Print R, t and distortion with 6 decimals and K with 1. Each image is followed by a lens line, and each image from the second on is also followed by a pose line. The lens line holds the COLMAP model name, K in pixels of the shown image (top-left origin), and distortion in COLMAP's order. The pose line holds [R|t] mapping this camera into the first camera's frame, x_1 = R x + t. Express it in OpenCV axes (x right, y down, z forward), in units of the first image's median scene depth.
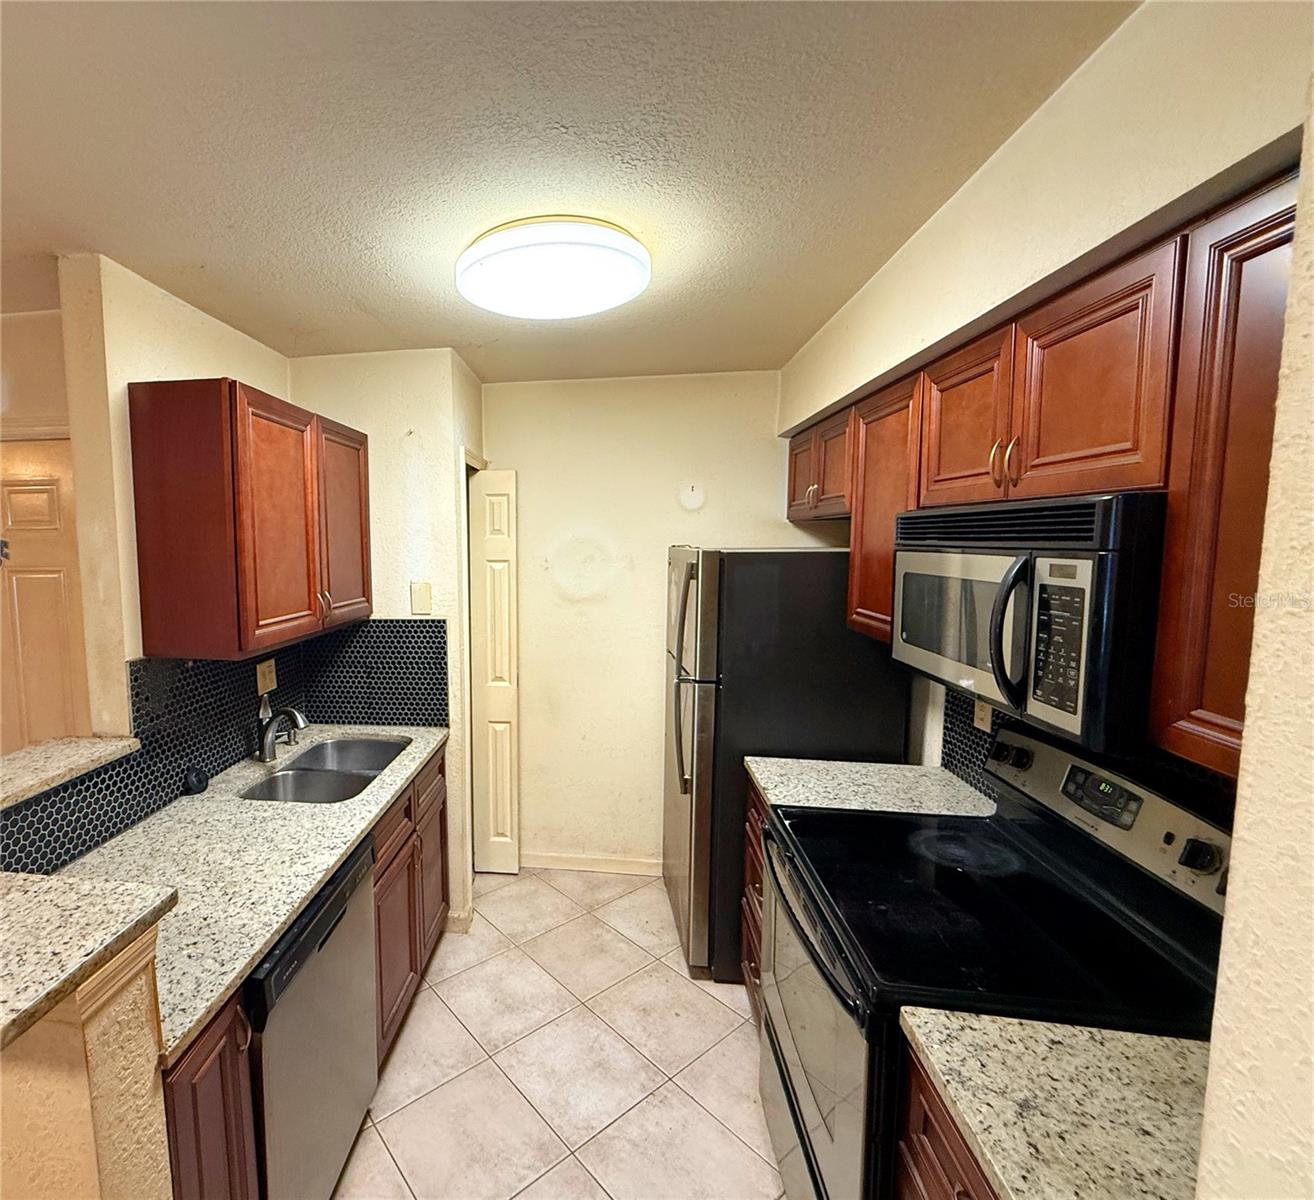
lens RADIAL K [[633.7, 0, 508.1], [0, 633.7, 600.4], [0, 0, 1]] dist [-0.000171, -0.000062]
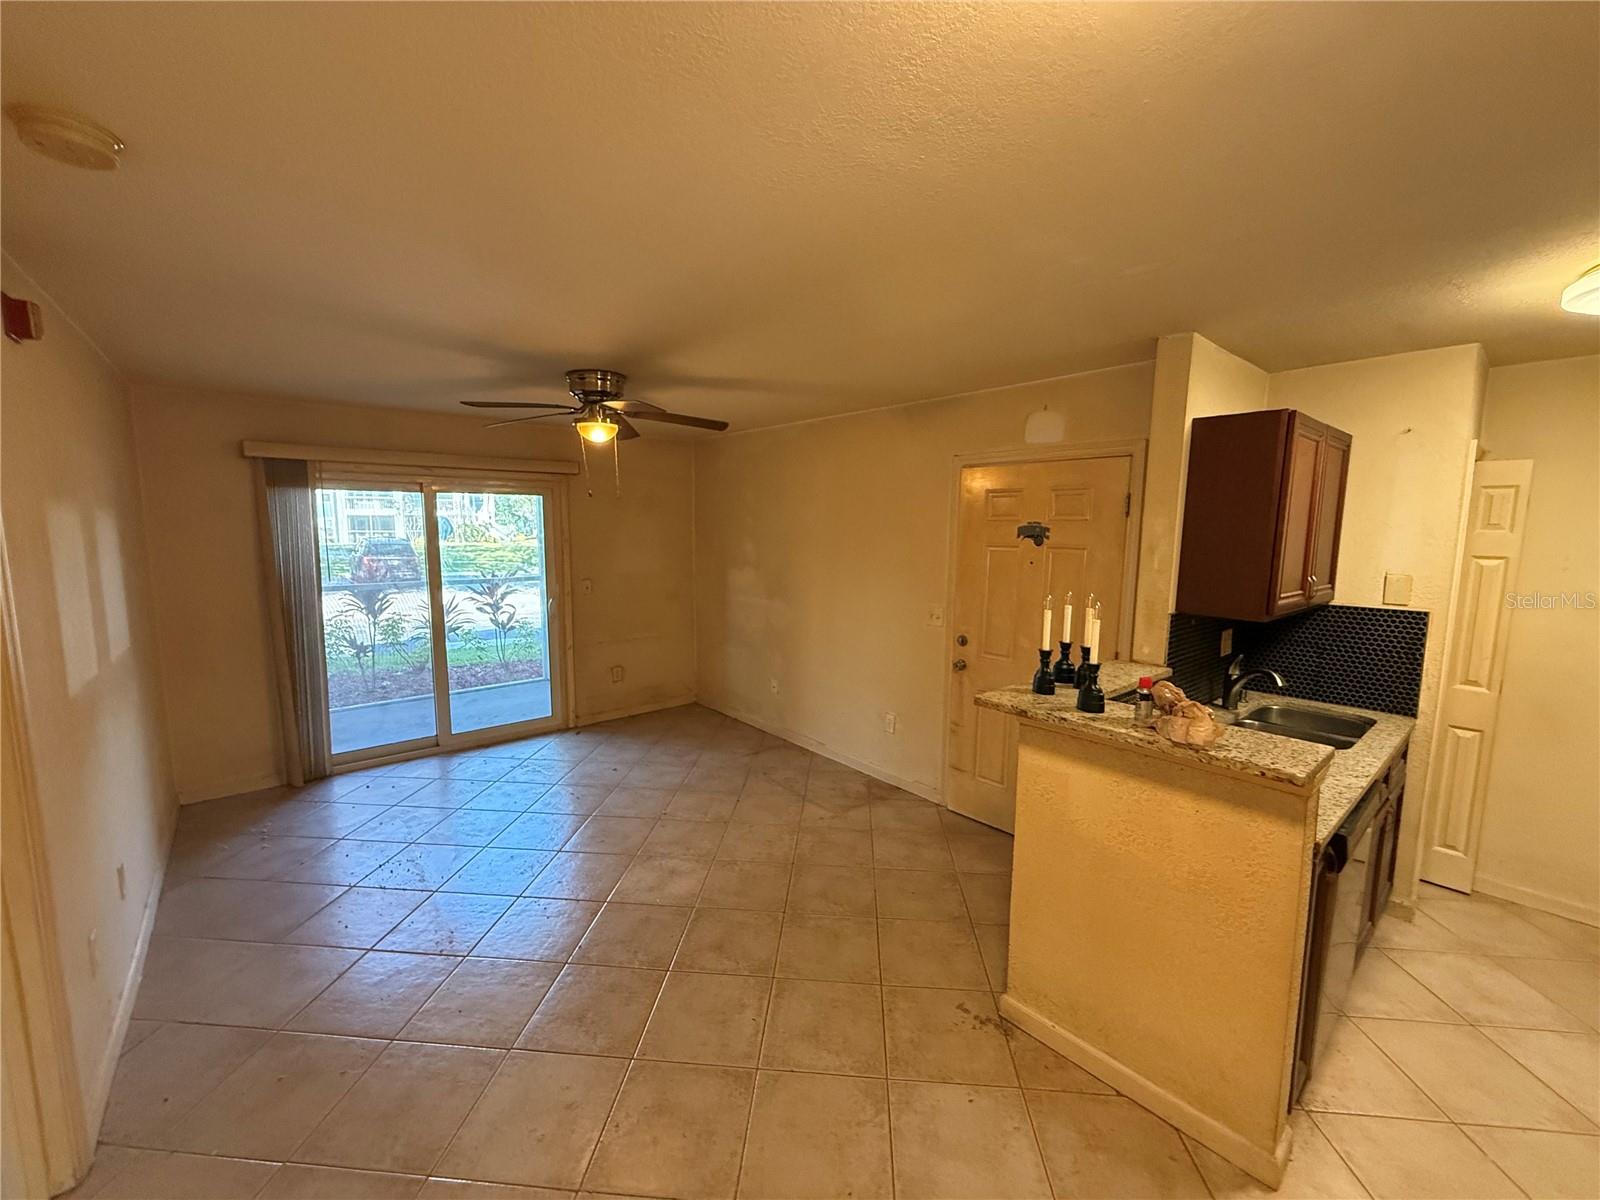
lens RADIAL K [[637.1, 0, 800.0], [0, 637.1, 600.0], [0, 0, 1]] dist [0.000749, -0.000081]
pose [[0.762754, 0.093857, -0.639842, -0.213391], [-0.080934, 0.995487, 0.049544, 0.041388], [0.641604, 0.013995, 0.766908, -0.432791]]
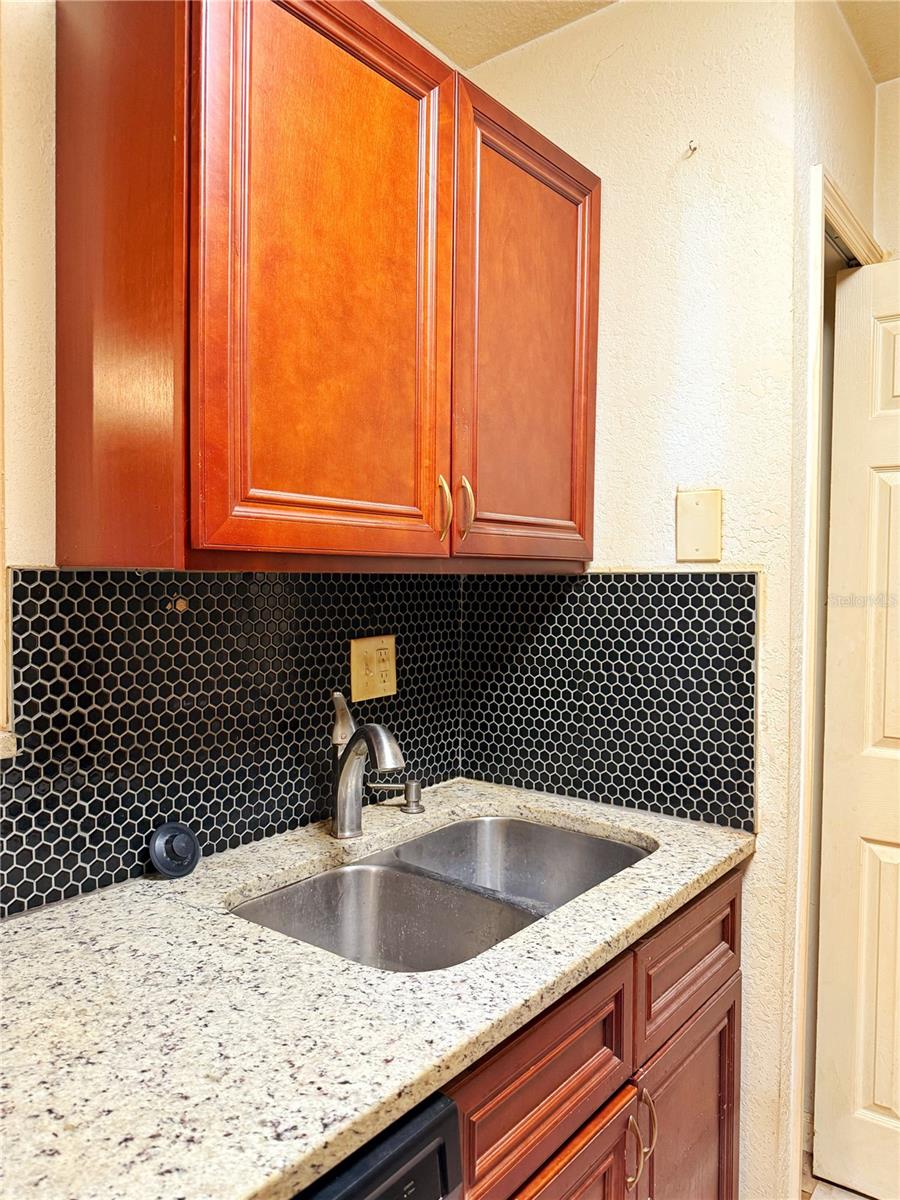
lens RADIAL K [[840.2, 0, 450.0], [0, 840.2, 600.0], [0, 0, 1]] dist [0.137944, -0.267181]
pose [[0.877502, 0.032829, -0.478447, -0.004702], [-0.062600, 0.996959, -0.046403, 0.086606], [0.475469, 0.070670, 0.876889, 0.400895]]
